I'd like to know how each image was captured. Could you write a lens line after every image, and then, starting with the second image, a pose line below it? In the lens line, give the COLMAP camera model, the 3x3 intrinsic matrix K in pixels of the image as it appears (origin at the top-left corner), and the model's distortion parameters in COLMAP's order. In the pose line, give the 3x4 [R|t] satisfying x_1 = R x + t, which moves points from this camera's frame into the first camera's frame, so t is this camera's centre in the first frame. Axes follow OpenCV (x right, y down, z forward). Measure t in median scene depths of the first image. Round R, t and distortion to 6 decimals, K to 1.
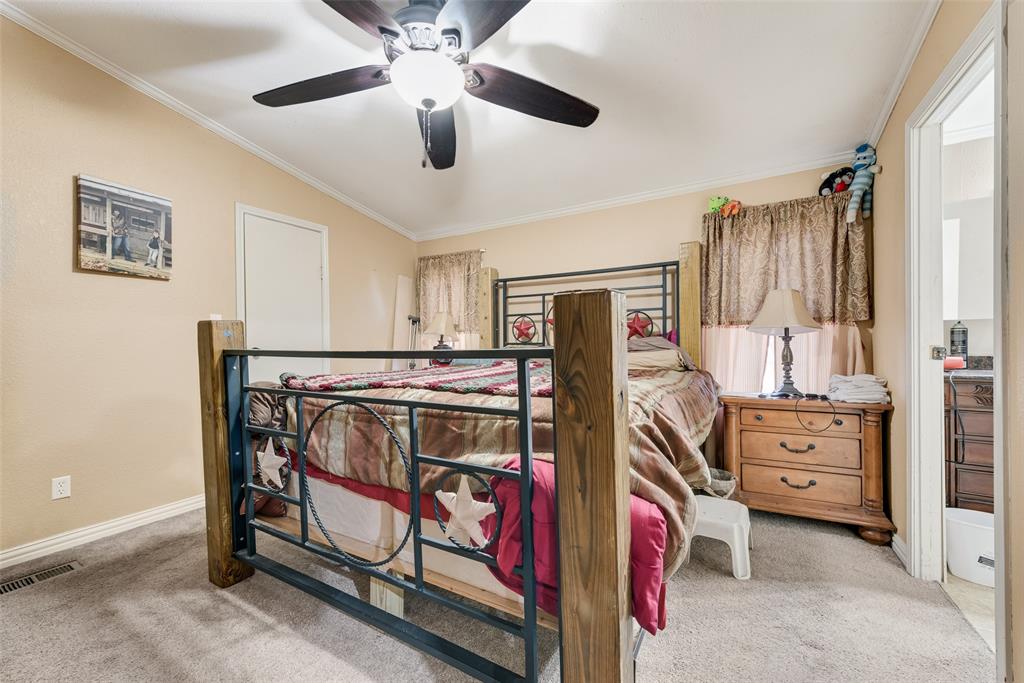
lens RADIAL K [[400.4, 0, 511.0], [0, 400.4, 344.2], [0, 0, 1]] dist [0.012126, -0.001952]
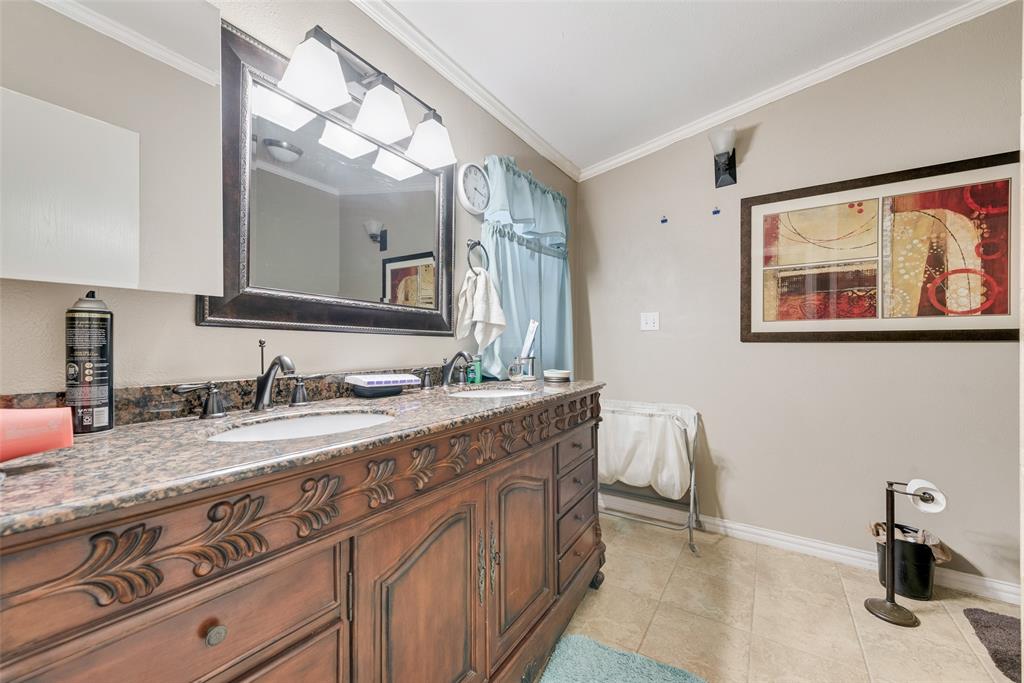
lens RADIAL K [[400.4, 0, 511.7], [0, 400.4, 344.3], [0, 0, 1]] dist [0.012126, -0.001952]
pose [[0.059195, 0.013531, 0.998155, 0.789673], [-0.001882, 0.999908, -0.013443, -0.007545], [-0.998245, -0.001083, 0.059215, 0.627126]]
